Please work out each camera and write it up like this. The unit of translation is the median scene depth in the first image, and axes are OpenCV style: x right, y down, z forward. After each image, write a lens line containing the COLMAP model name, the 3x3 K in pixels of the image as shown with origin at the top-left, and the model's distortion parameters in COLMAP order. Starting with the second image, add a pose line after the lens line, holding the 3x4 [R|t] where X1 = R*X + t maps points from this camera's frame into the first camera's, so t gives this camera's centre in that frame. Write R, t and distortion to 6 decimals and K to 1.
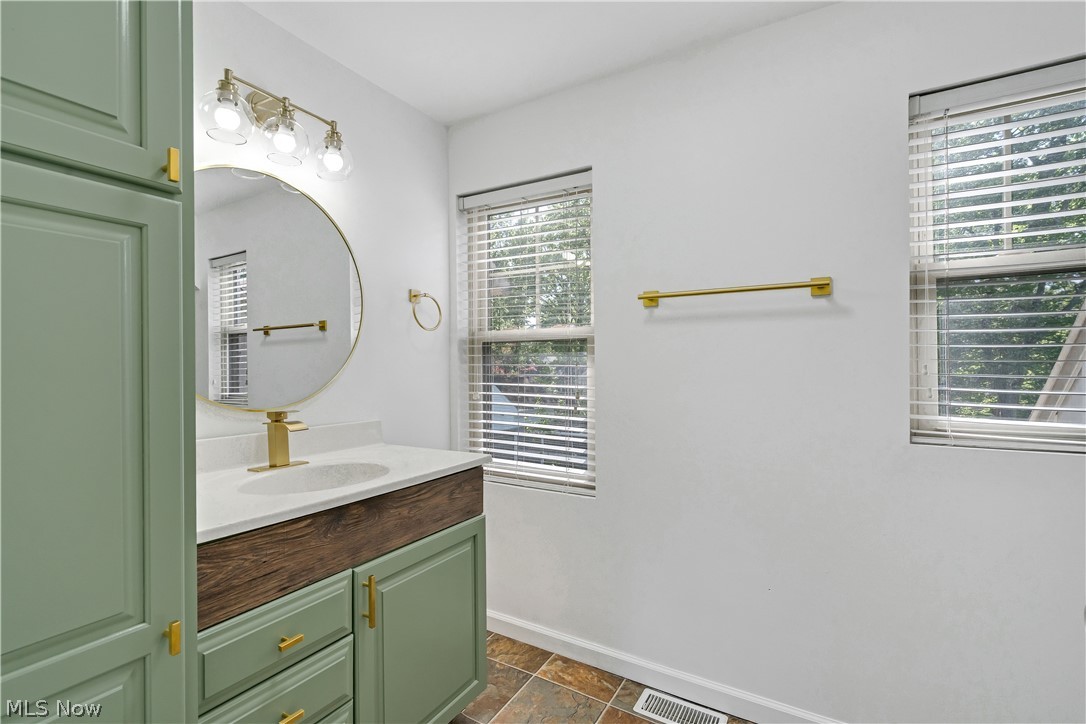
lens RADIAL K [[491.7, 0, 543.0], [0, 491.7, 362.0], [0, 0, 1]] dist [-0.001235, 0.000123]
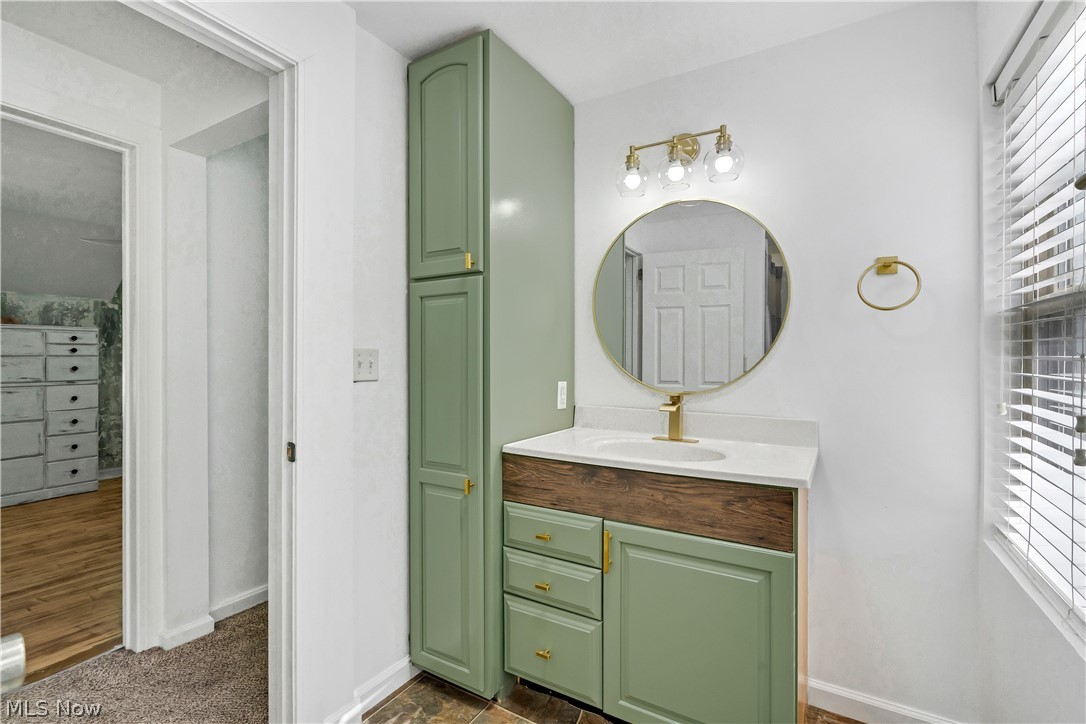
lens RADIAL K [[498.1, 0, 541.7], [0, 498.1, 355.0], [0, 0, 1]] dist [0.003036, 0.000358]
pose [[0.002021, -0.003186, -0.999993, 0.821489], [0.005139, 0.999982, -0.003175, 0.004825], [0.999985, -0.005132, 0.002038, 0.781922]]
